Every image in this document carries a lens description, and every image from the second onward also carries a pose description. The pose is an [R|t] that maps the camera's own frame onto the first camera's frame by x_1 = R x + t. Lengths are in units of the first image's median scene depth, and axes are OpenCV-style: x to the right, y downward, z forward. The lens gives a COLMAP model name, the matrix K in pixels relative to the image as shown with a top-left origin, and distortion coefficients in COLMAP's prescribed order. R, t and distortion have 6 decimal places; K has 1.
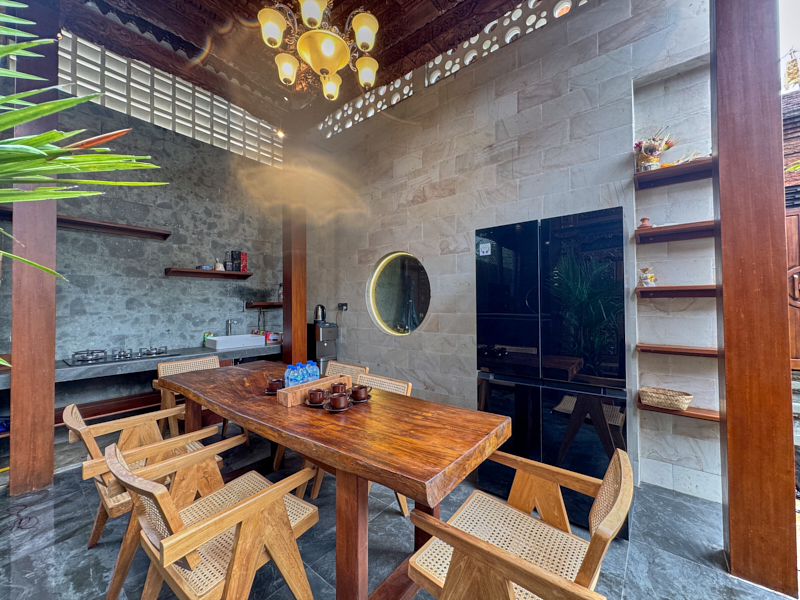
lens RADIAL K [[317.7, 0, 401.0], [0, 317.7, 300.6], [0, 0, 1]] dist [0.000474, 0.001013]
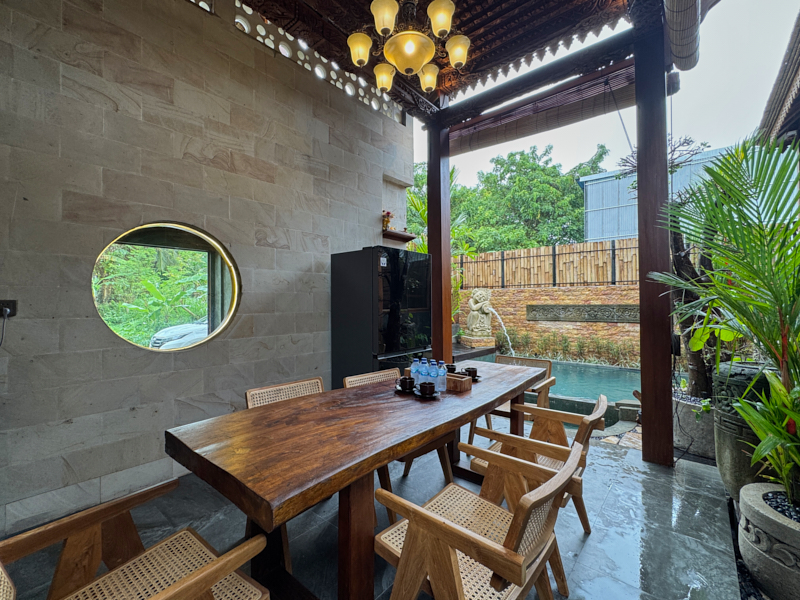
lens RADIAL K [[352.6, 0, 399.9], [0, 352.6, 296.3], [0, 0, 1]] dist [0.010629, 0.000197]
pose [[0.034338, 0.022600, 0.999155, -0.830789], [-0.010917, 0.999693, -0.022237, 0.010517], [-0.999351, -0.010144, 0.034574, 0.598226]]
